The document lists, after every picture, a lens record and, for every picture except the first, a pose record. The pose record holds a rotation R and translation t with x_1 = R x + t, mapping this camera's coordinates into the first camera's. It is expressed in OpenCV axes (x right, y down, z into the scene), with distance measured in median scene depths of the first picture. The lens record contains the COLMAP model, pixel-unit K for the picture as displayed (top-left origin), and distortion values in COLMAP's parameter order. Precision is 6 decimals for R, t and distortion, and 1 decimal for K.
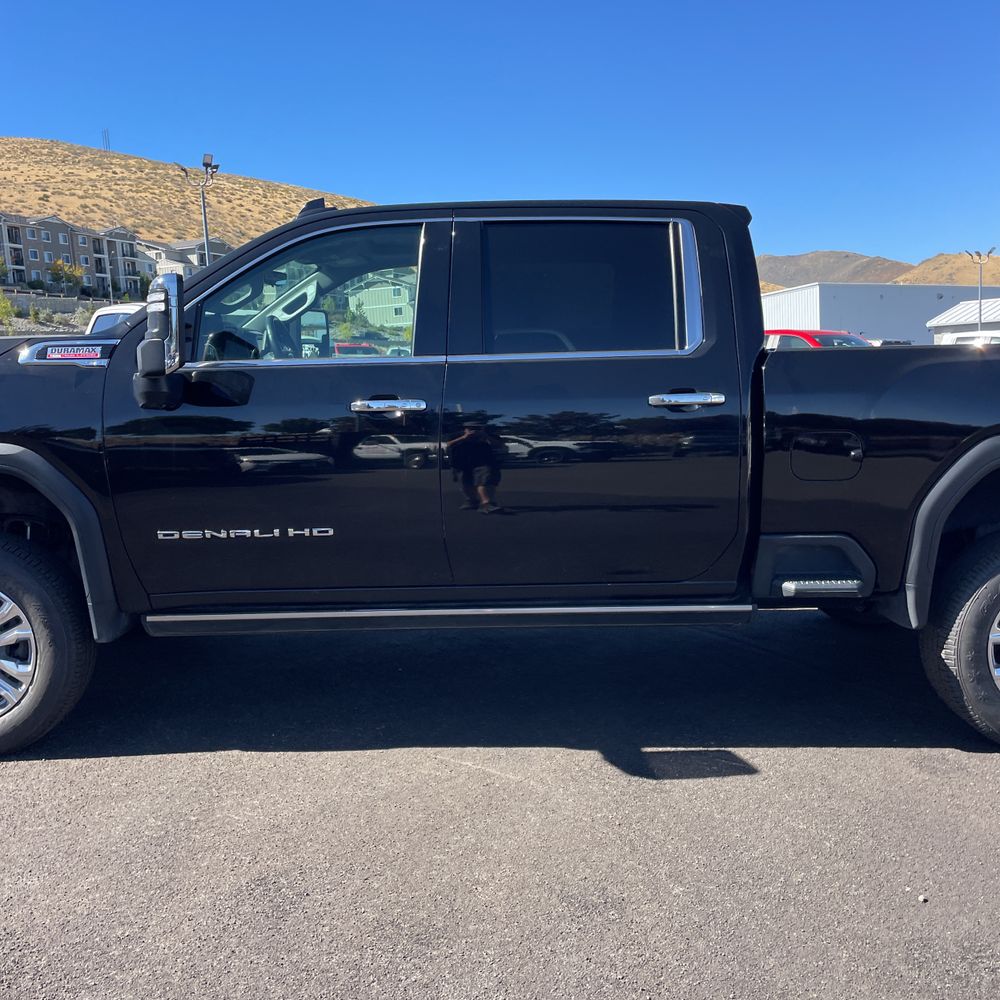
lens RADIAL K [[1018.0, 0, 498.5], [0, 1018.0, 497.8], [0, 0, 1]] dist [0.040760, 0.000000]
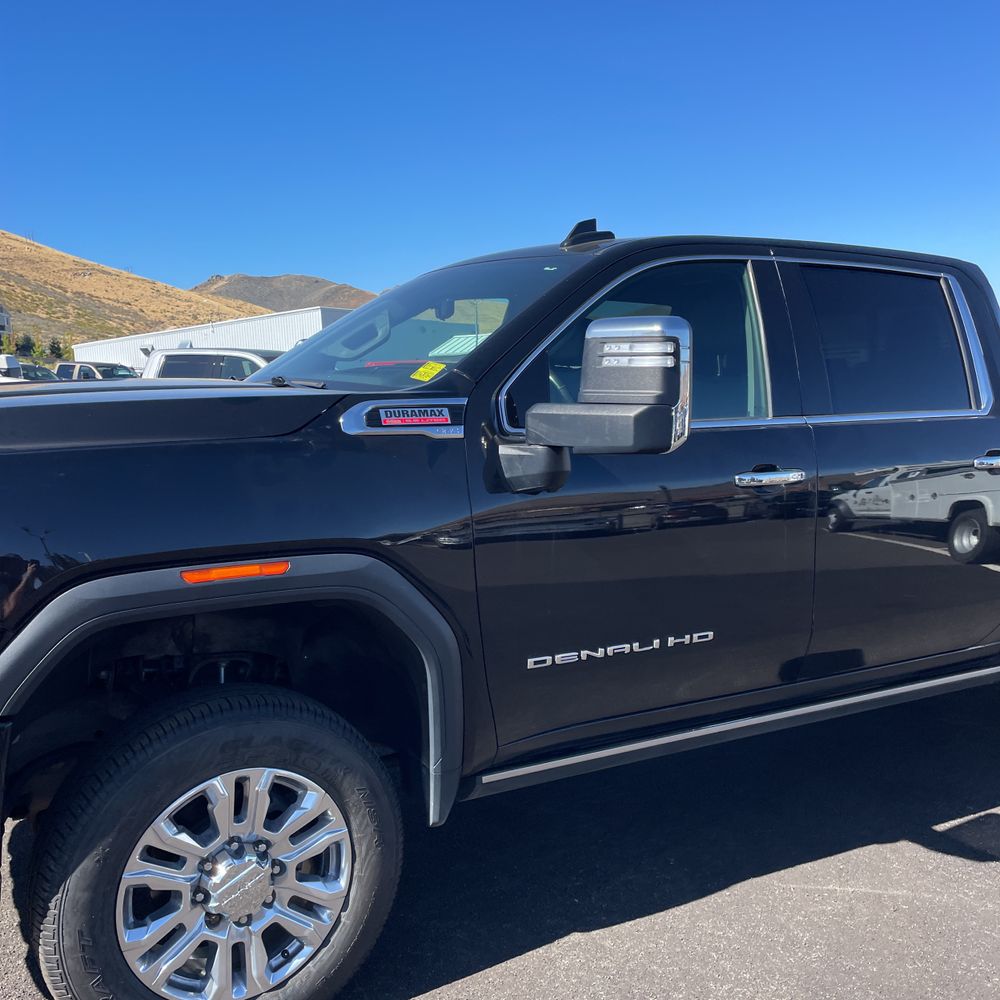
lens RADIAL K [[1018.0, 0, 494.4], [0, 1018.0, 485.4], [0, 0, 1]] dist [0.040760, 0.000000]
pose [[0.878220, -0.035344, 0.476949, -0.696184], [0.049193, 0.998652, -0.016576, -0.080235], [-0.475720, 0.038020, 0.878775, 0.366221]]
